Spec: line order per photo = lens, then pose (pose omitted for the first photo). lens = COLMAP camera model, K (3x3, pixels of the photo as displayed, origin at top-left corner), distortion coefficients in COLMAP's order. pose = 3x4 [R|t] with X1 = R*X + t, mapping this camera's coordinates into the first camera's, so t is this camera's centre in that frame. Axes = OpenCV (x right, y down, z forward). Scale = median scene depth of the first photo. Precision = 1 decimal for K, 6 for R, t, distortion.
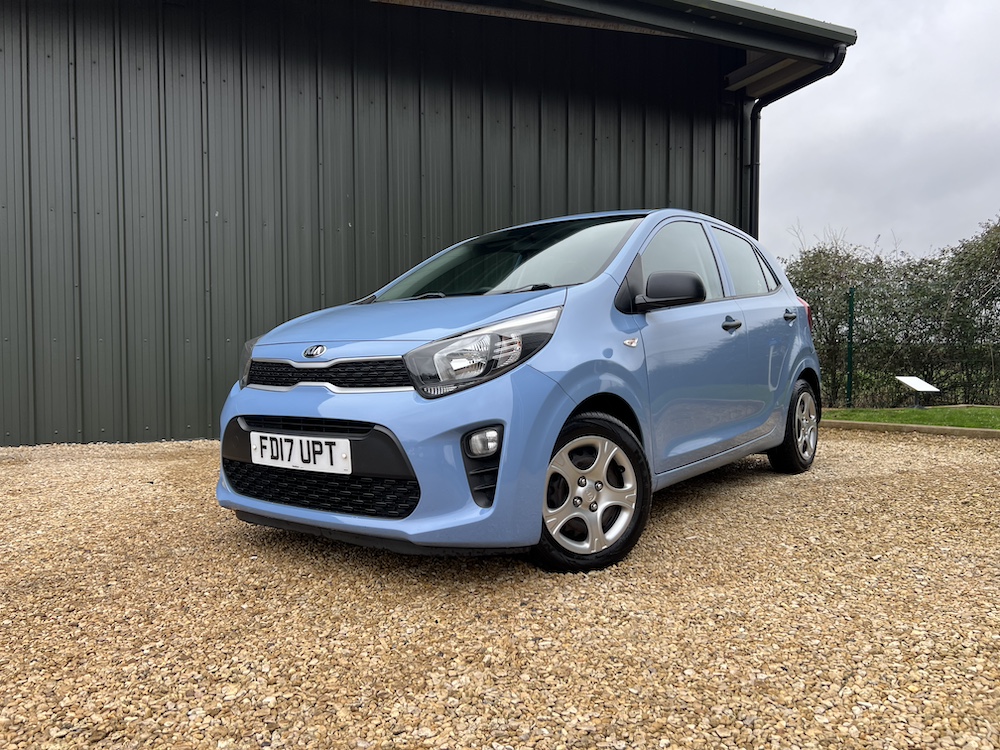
lens RADIAL K [[761.5, 0, 501.8], [0, 761.5, 384.4], [0, 0, 1]] dist [0.051222, -0.053774]
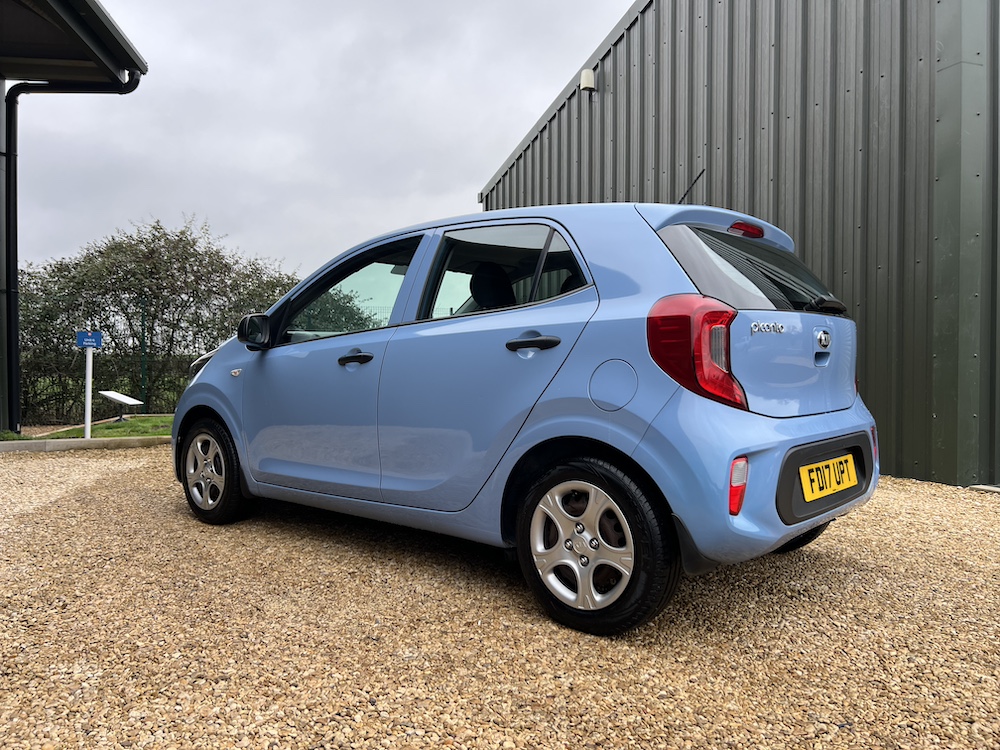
lens RADIAL K [[761.5, 0, 505.3], [0, 761.5, 378.3], [0, 0, 1]] dist [0.051222, -0.053774]
pose [[0.273853, -0.011575, 0.961702, -1.251123], [0.027840, 0.999604, 0.004104, -0.064232], [-0.961368, 0.025650, 0.274067, 0.767357]]
